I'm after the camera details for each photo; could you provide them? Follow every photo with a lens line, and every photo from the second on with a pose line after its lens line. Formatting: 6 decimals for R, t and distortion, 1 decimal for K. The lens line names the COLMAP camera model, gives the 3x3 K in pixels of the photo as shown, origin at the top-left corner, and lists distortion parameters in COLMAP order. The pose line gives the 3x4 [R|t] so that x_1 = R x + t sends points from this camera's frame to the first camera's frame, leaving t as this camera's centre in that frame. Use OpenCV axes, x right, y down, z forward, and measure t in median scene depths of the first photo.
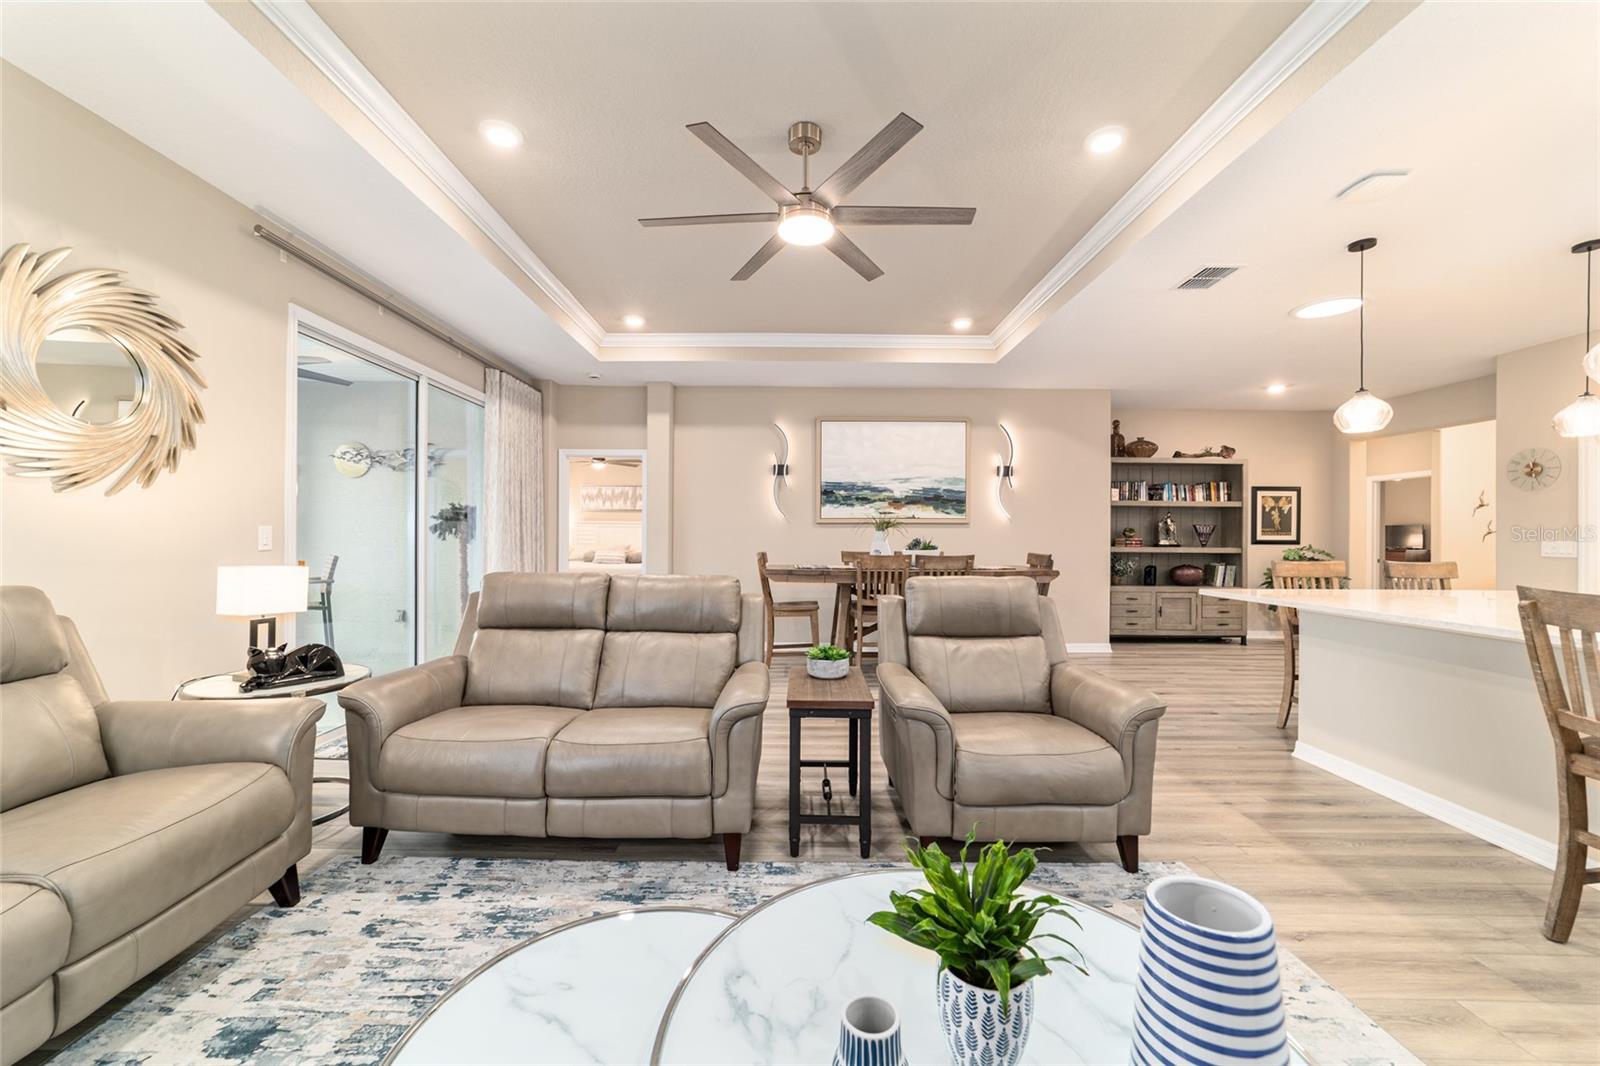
lens RADIAL K [[613.4, 0, 792.0], [0, 613.4, 532.6], [0, 0, 1]] dist [-0.019229, 0.008738]
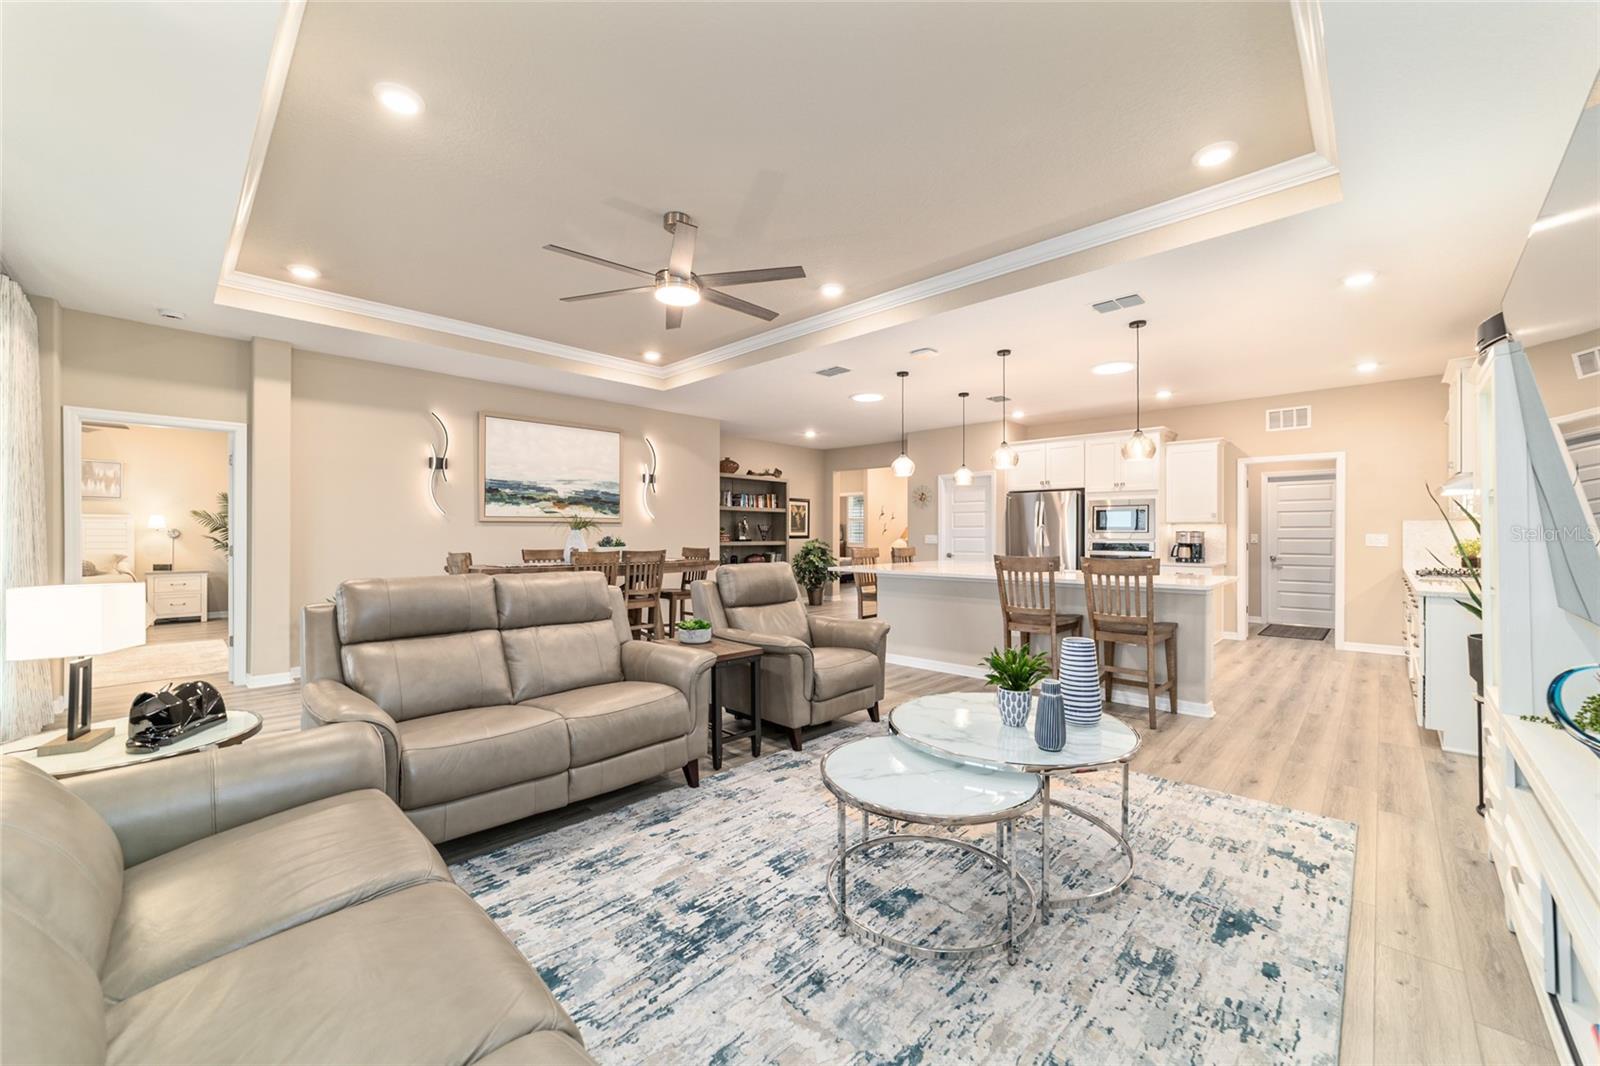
lens RADIAL K [[617.6, 0, 800.0], [0, 617.6, 533.0], [0, 0, 1]] dist [-0.020853, 0.009767]
pose [[0.692254, -0.004425, 0.721640, -0.309444], [-0.000312, 0.999979, 0.006431, -0.003619], [-0.721654, -0.004677, 0.692238, -0.031406]]
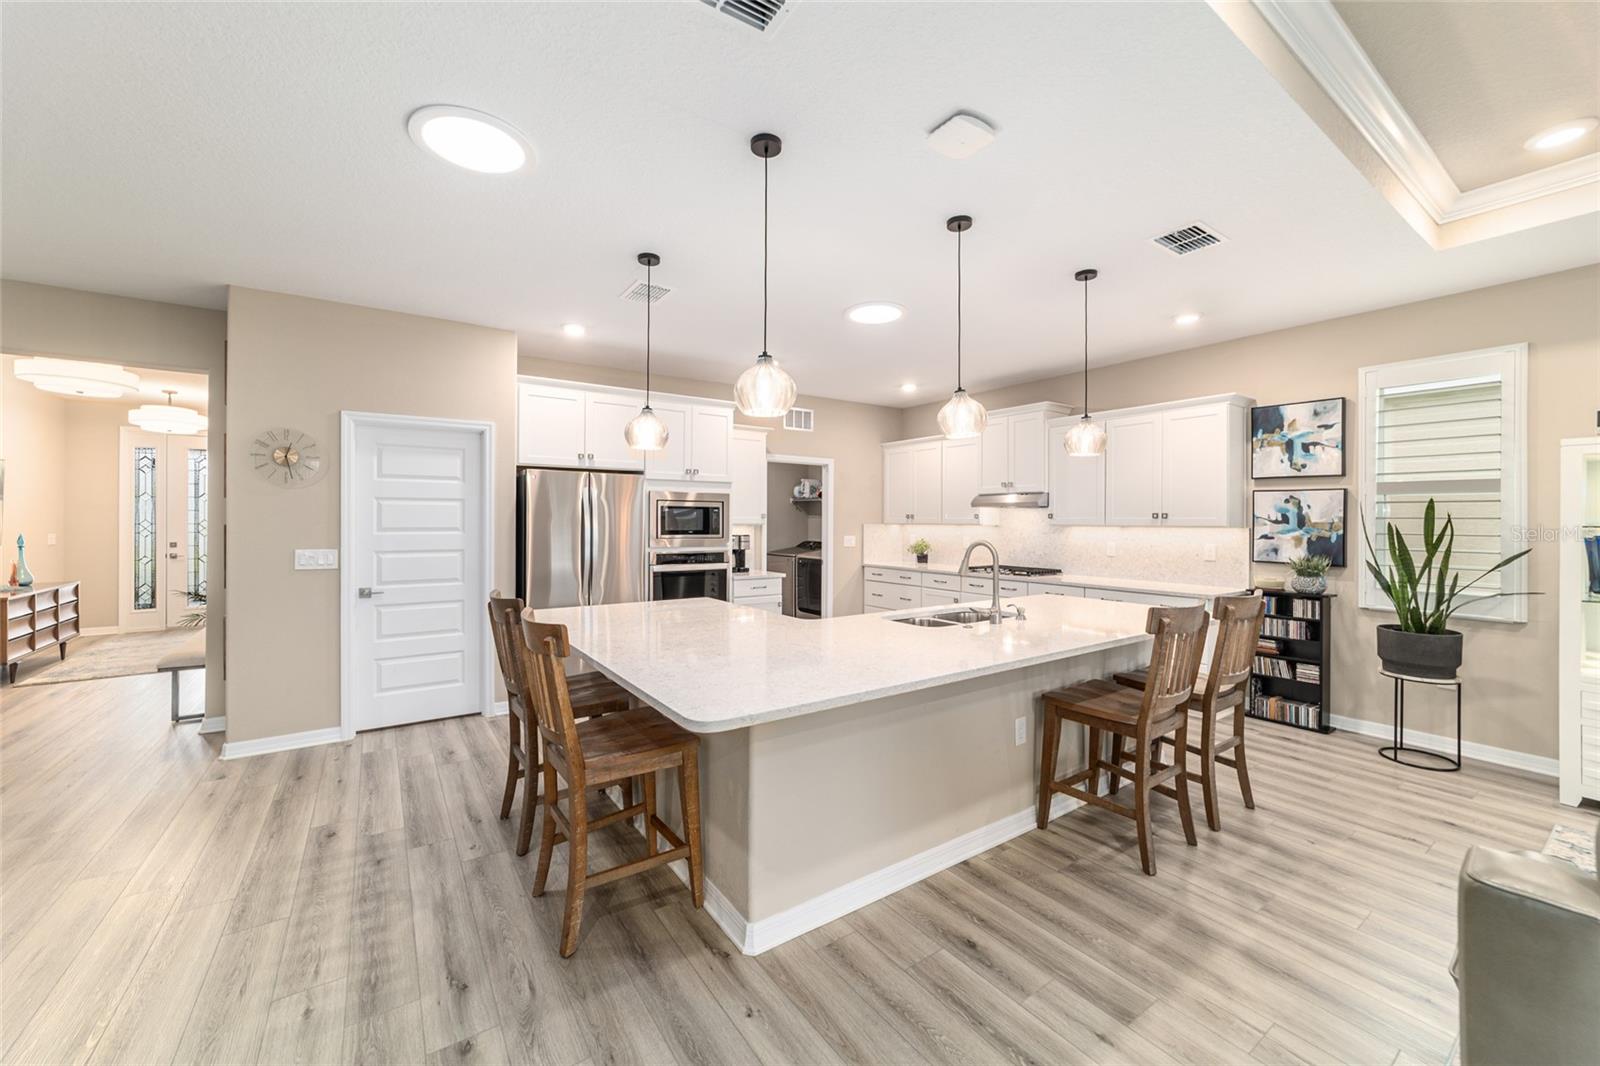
lens RADIAL K [[615.8, 0, 795.9], [0, 615.8, 519.4], [0, 0, 1]] dist [-0.017814, 0.000097]
pose [[-0.563448, -0.007629, 0.826116, 0.173689], [-0.012171, 0.999926, 0.000934, -0.025219], [-0.826062, -0.009528, -0.563499, 0.683404]]
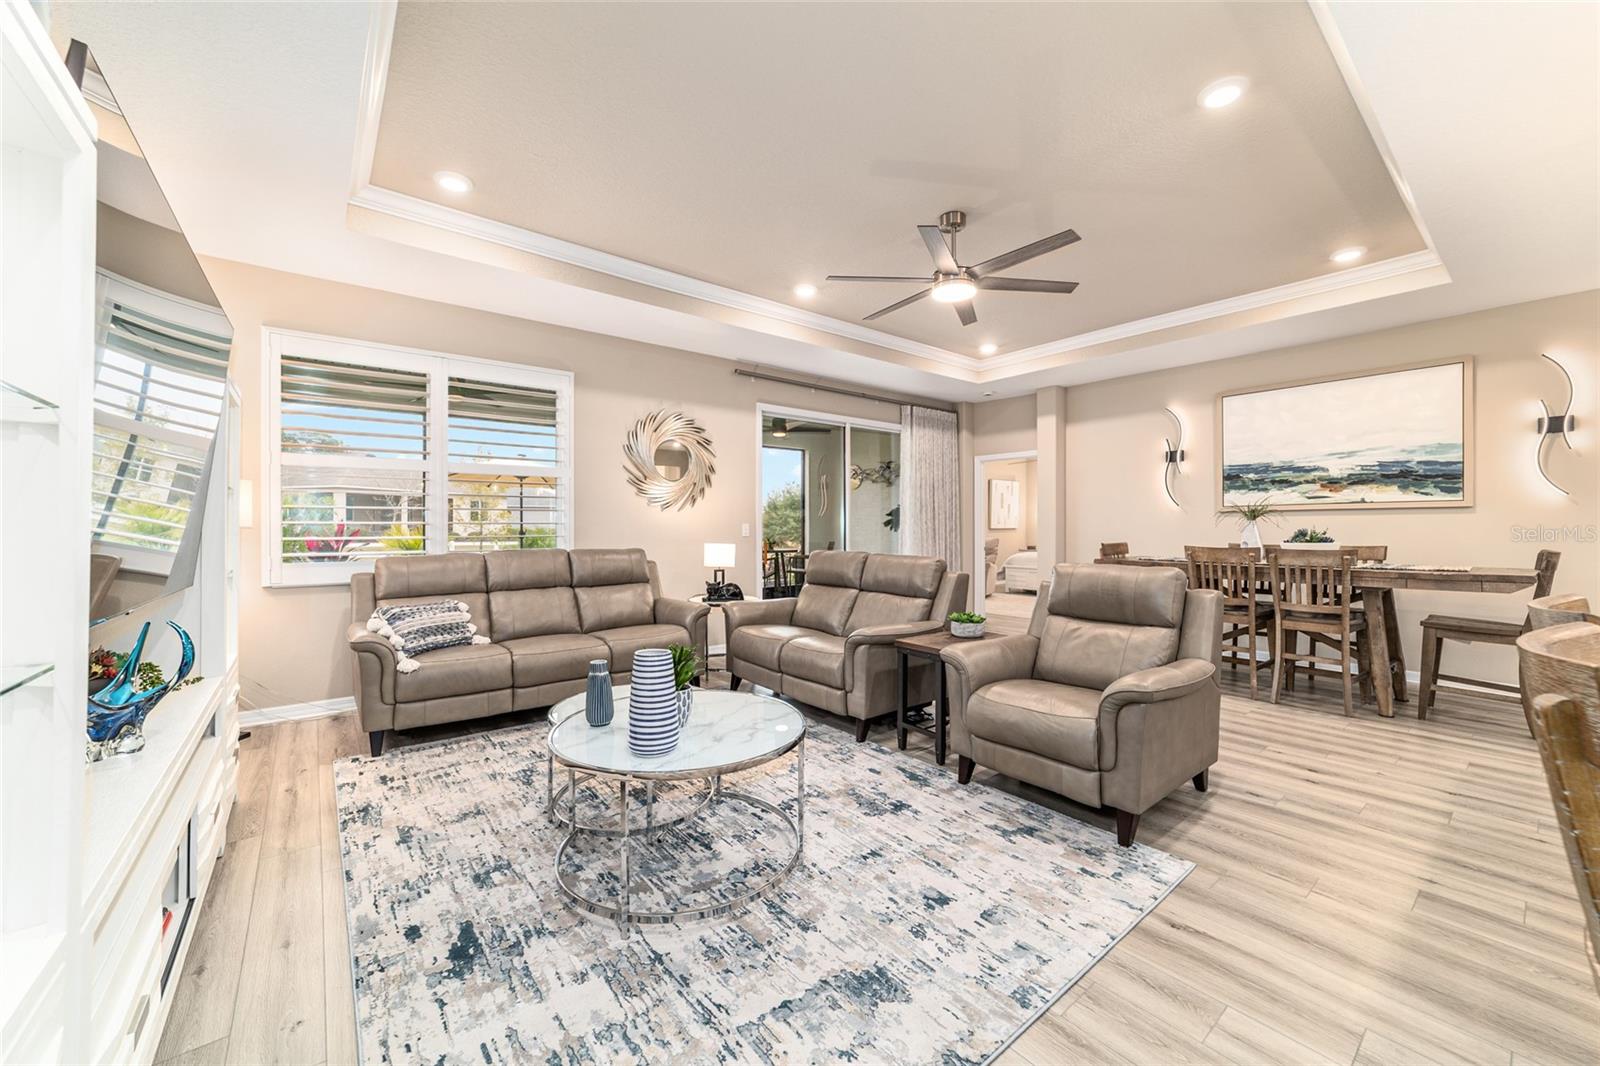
lens RADIAL K [[613.2, 0, 799.7], [0, 613.2, 524.9], [0, 0, 1]] dist [-0.019194, 0.009515]
pose [[0.623747, -0.008689, -0.781578, 0.353622], [0.009419, 0.999949, -0.003600, 0.000846], [0.781570, -0.005116, 0.623797, -0.030881]]
